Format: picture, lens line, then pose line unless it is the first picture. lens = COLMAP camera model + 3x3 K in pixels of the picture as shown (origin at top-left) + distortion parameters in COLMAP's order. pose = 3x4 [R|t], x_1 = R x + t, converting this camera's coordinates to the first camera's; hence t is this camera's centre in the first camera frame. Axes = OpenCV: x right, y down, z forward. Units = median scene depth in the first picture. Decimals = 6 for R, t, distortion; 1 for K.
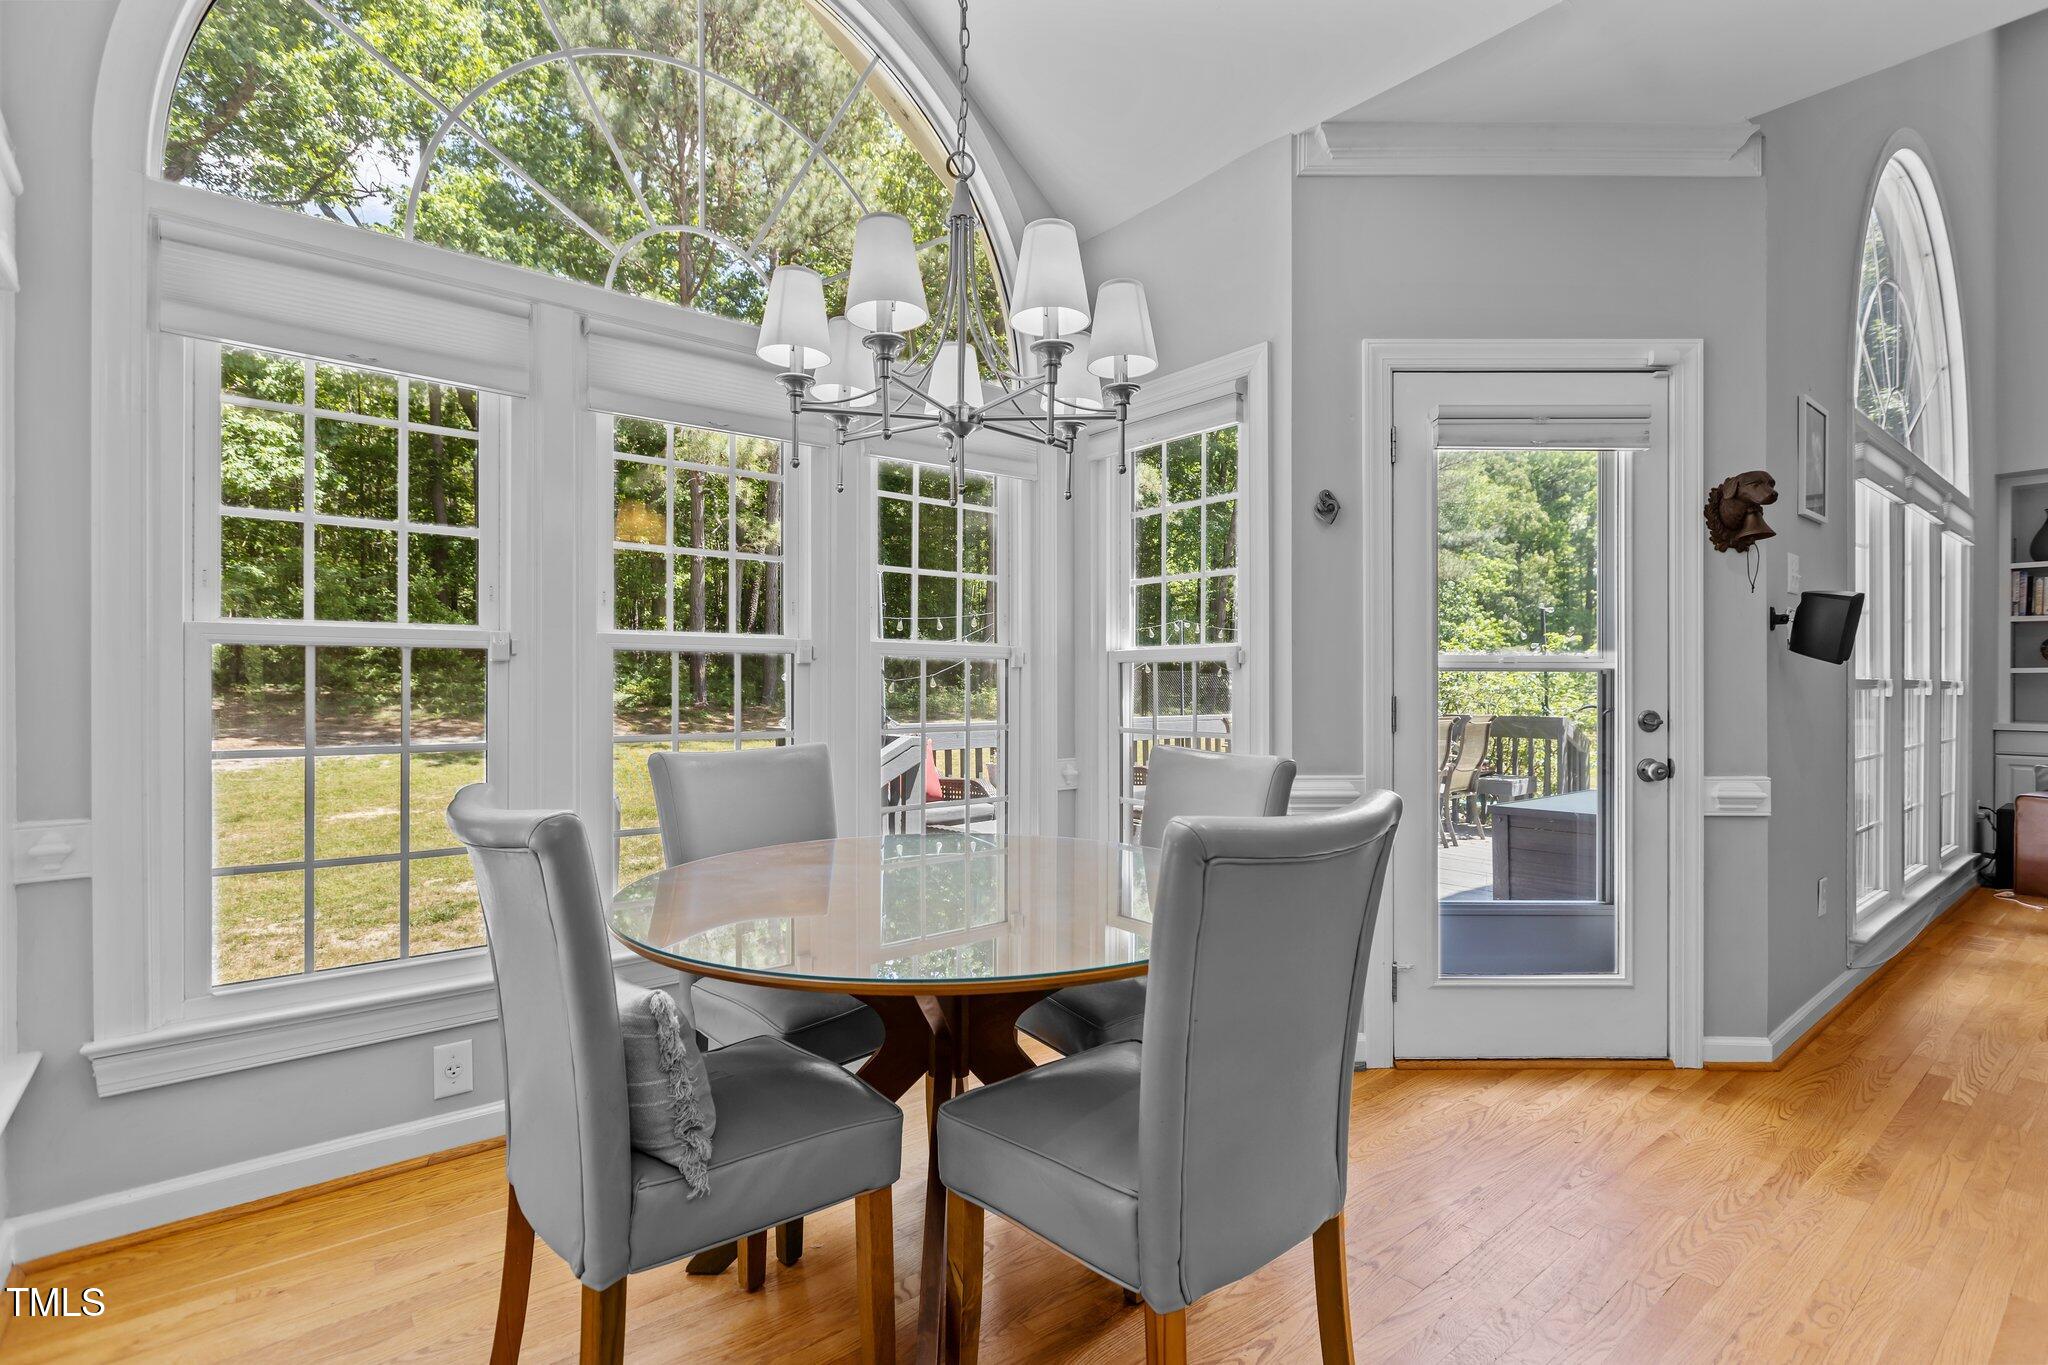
lens RADIAL K [[1025.2, 0, 1023.9], [0, 1025.2, 667.2], [0, 0, 1]] dist [-0.004607, -0.000763]
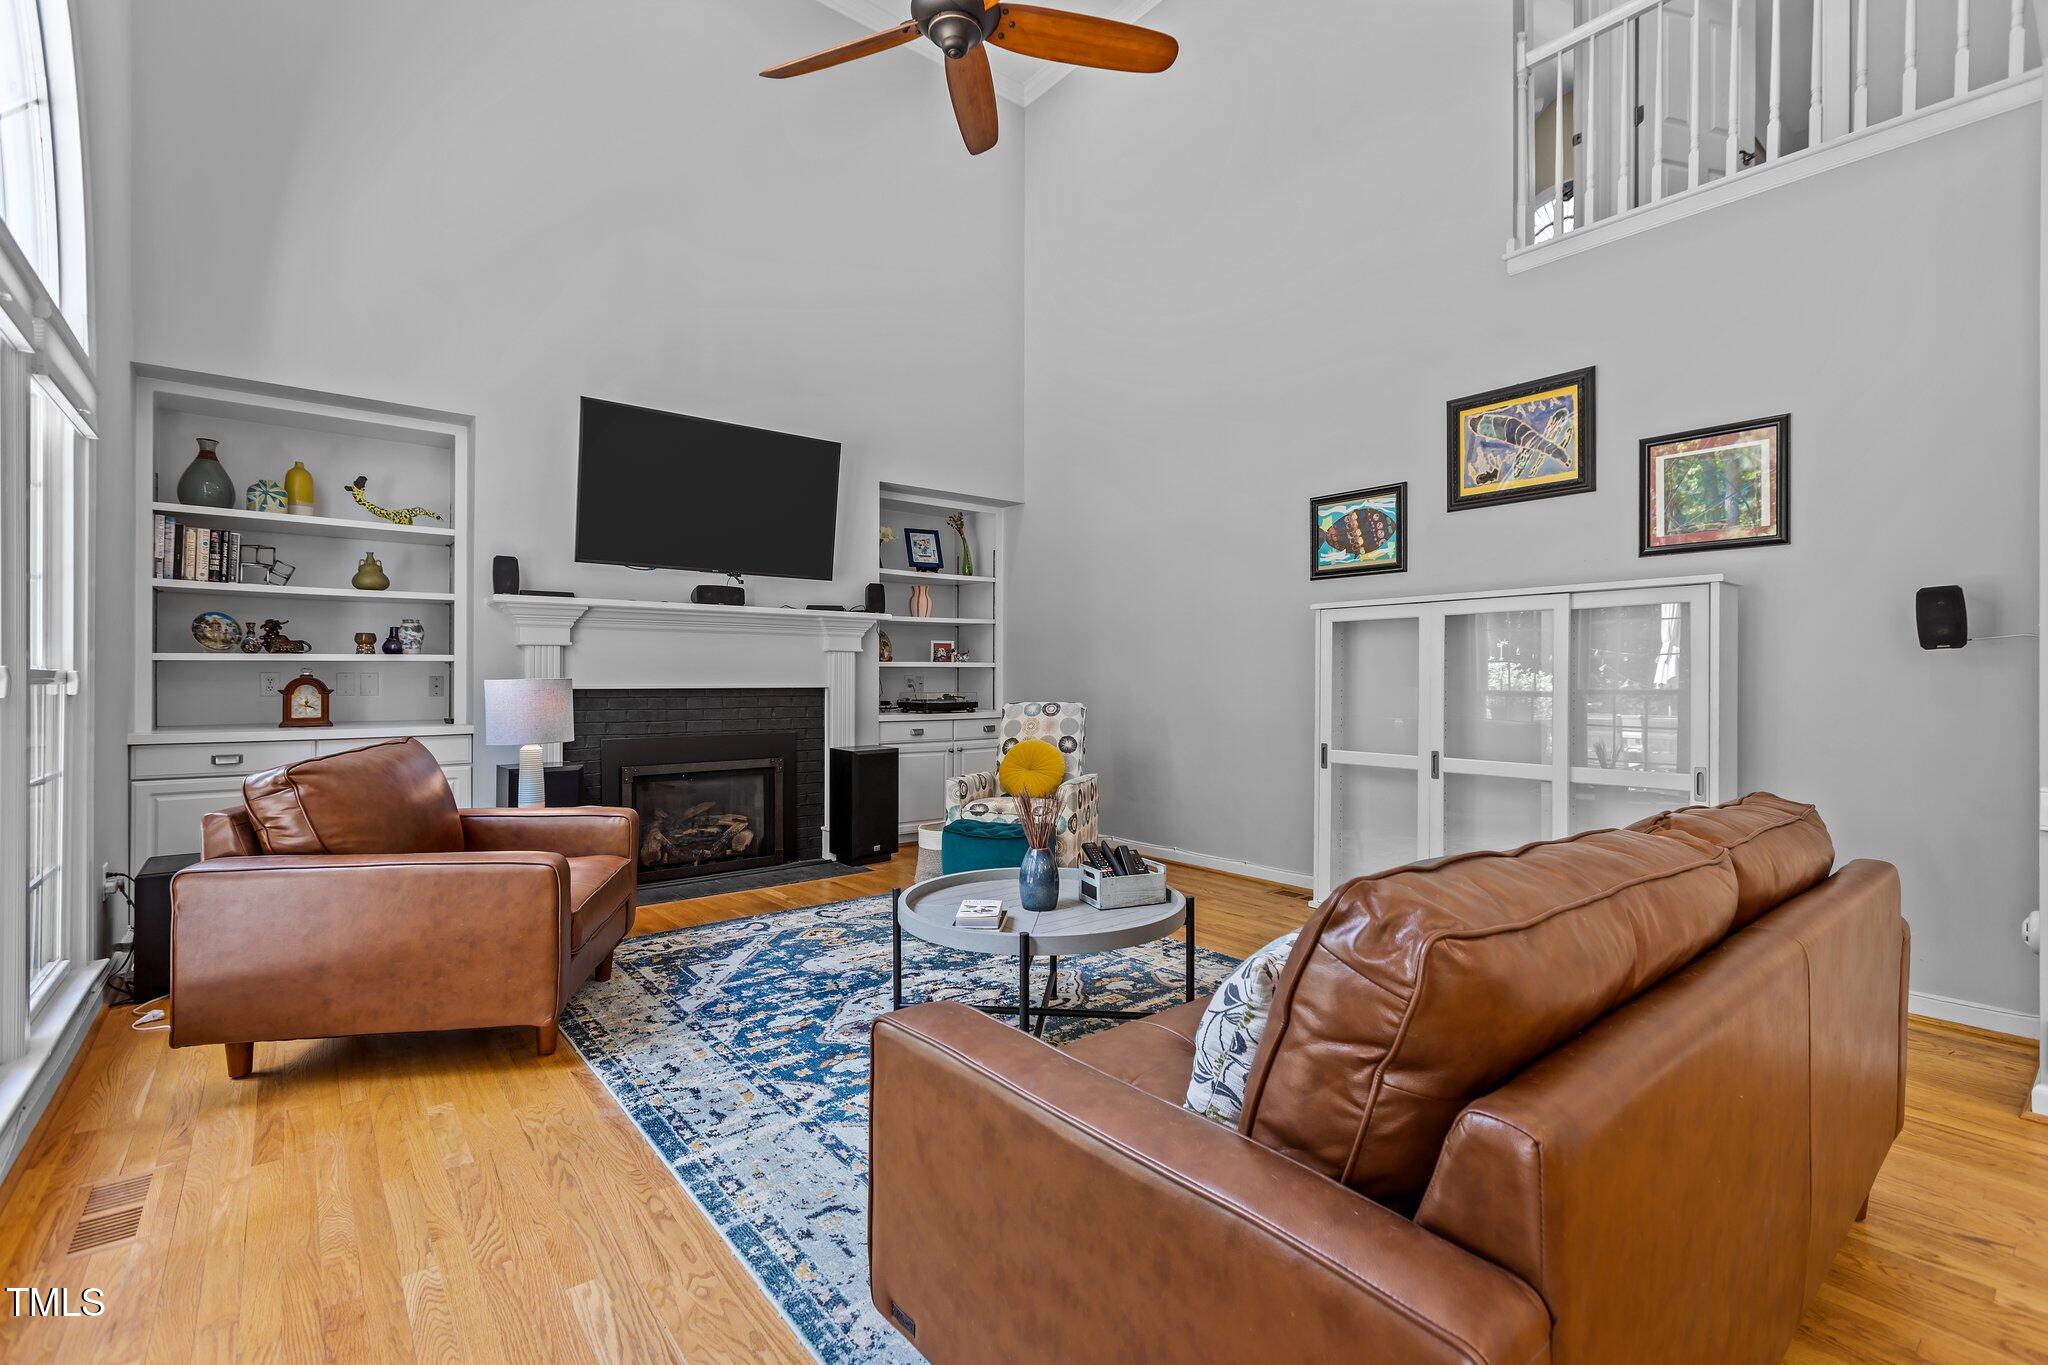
lens RADIAL K [[910.9, 0, 1023.5], [0, 910.9, 677.2], [0, 0, 1]] dist [0.003832, -0.001020]
pose [[0.026873, -0.007289, 0.999612, 0.379432], [-0.006200, 0.999953, 0.007458, 0.009676], [-0.999620, -0.006398, 0.026826, 0.409466]]
